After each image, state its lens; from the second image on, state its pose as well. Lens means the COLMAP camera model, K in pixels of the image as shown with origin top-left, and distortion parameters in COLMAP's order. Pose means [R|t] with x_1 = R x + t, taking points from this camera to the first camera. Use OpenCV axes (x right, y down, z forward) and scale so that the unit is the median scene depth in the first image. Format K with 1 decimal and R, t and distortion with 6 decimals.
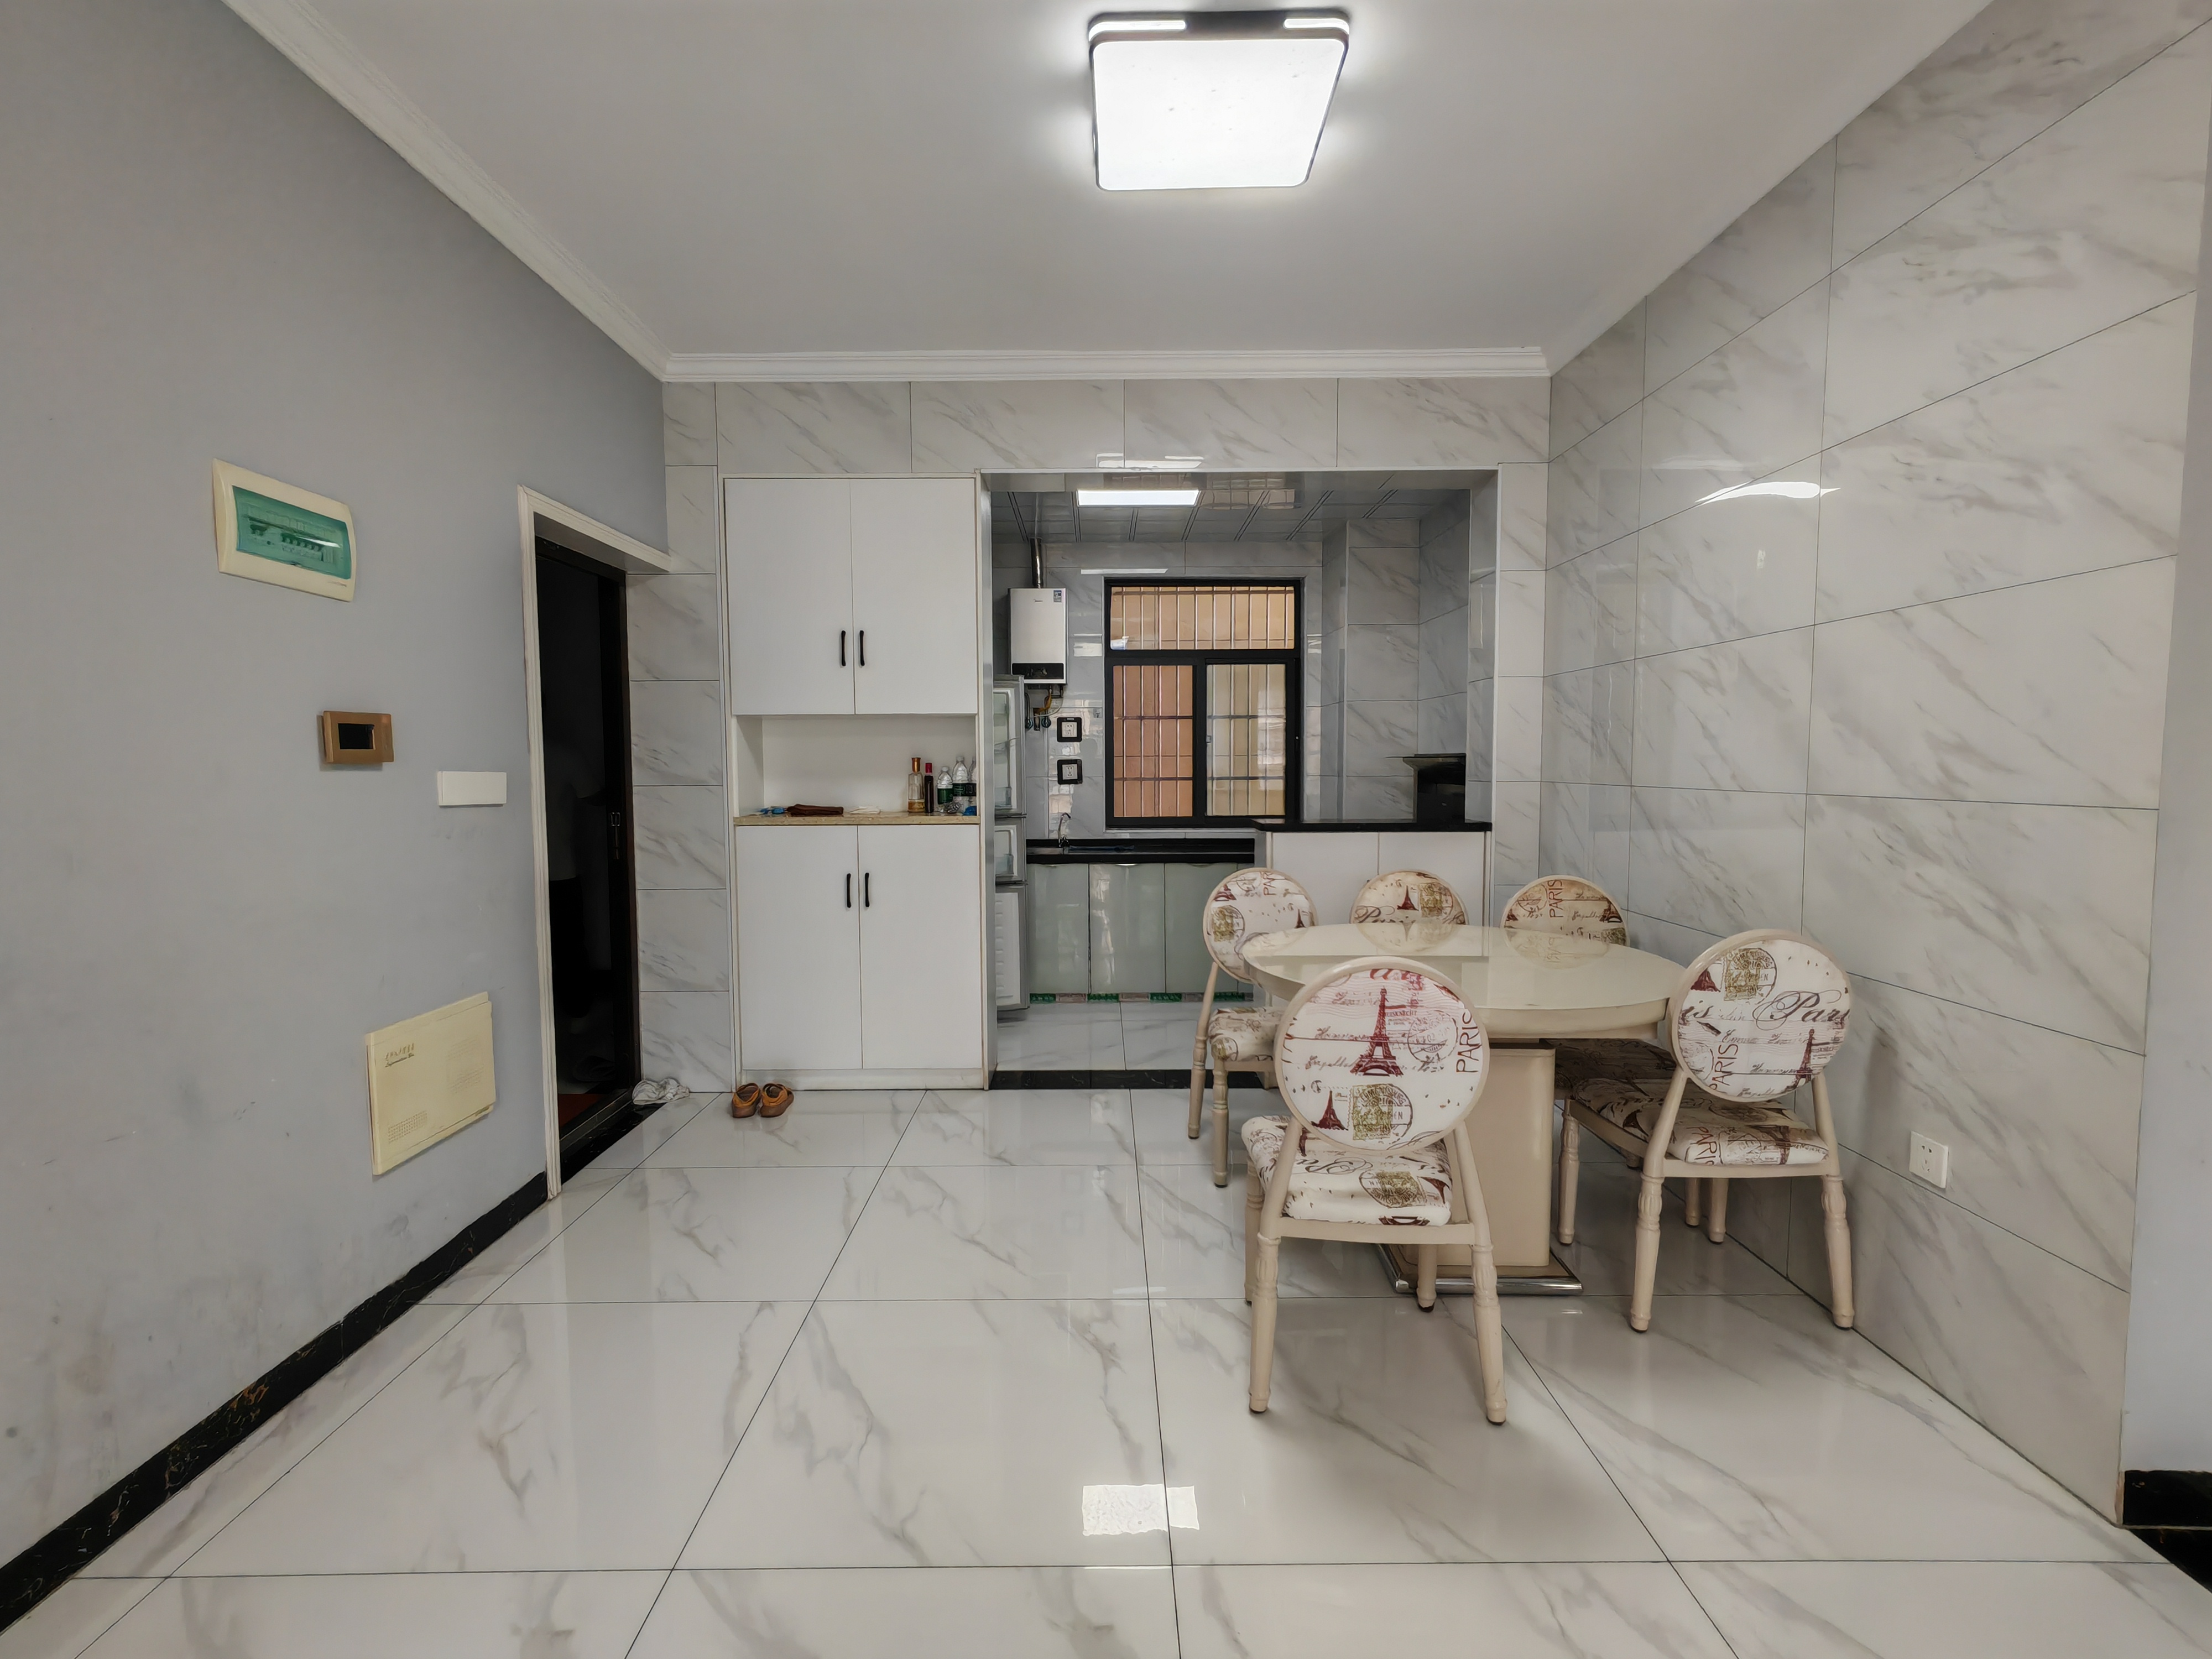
lens RADIAL K [[1009.3, 0, 1099.3], [0, 1009.3, 823.8], [0, 0, 1]] dist [-0.000234, -0.000014]
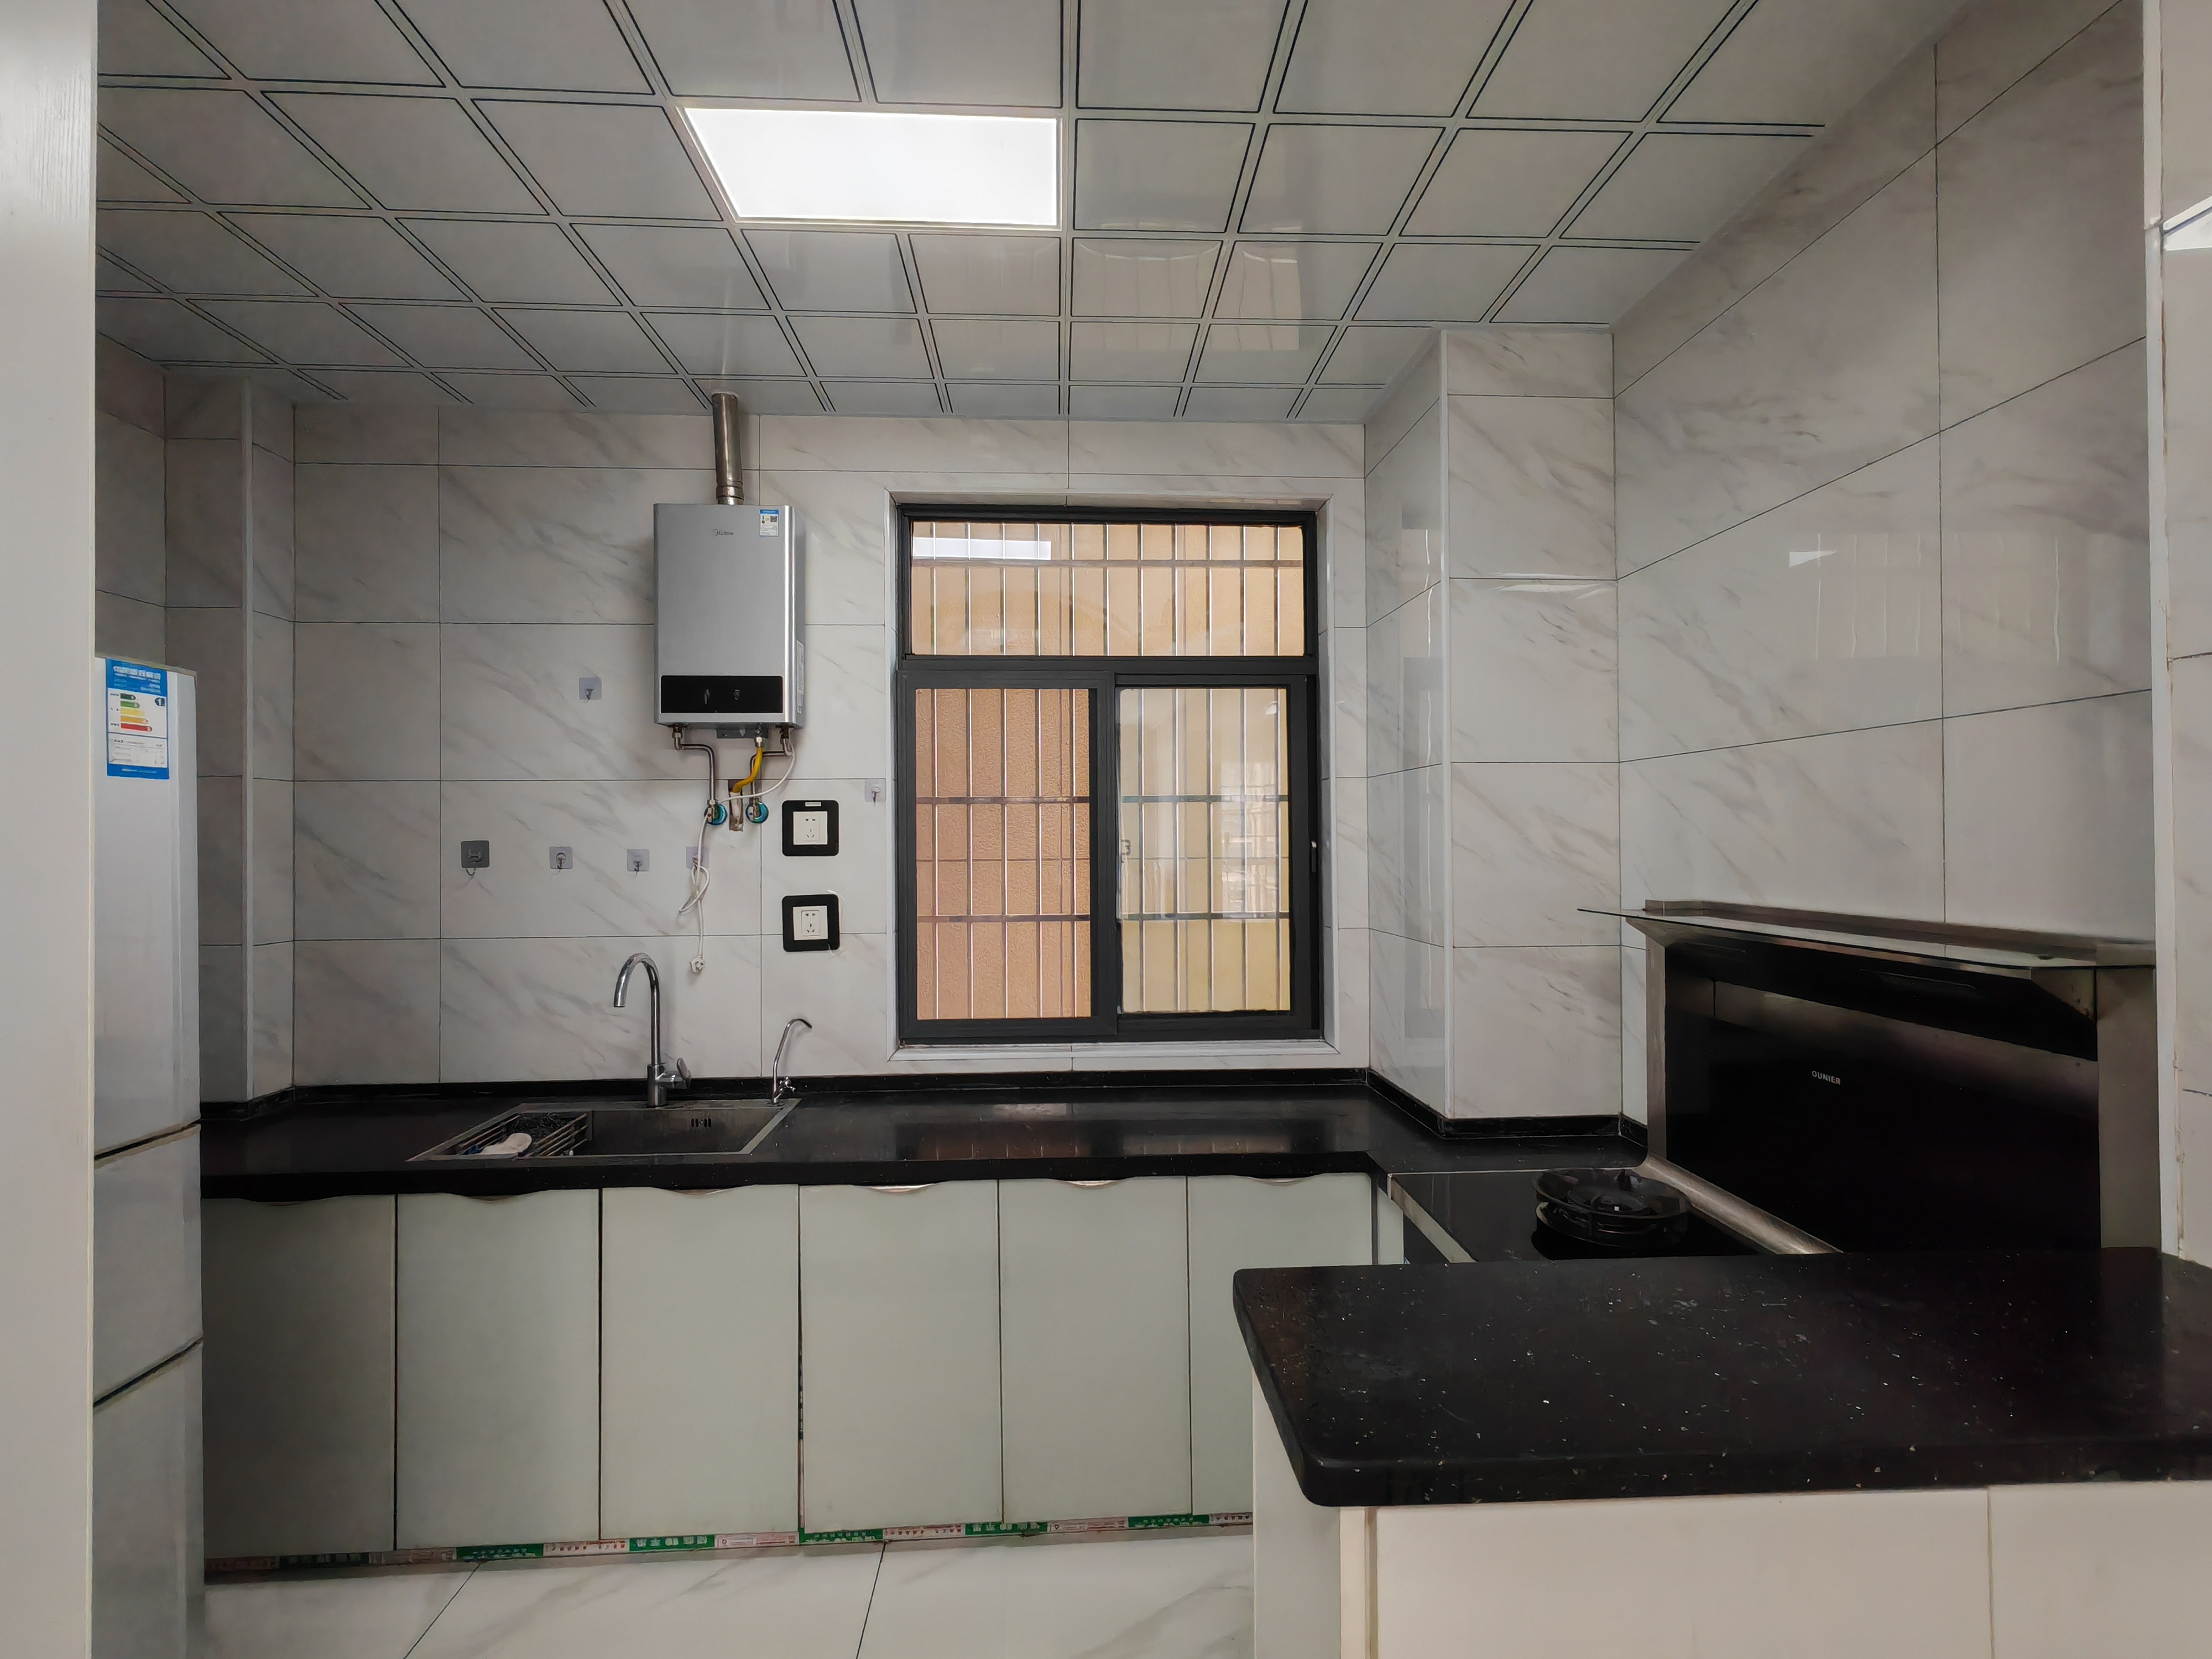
lens RADIAL K [[1009.3, 0, 1099.3], [0, 1009.3, 823.8], [0, 0, 1]] dist [-0.000234, -0.000014]
pose [[0.999111, 0.000589, 0.042161, 0.078957], [0.002755, 0.996853, -0.079220, -0.059428], [-0.042075, 0.079266, 0.995965, 0.550238]]
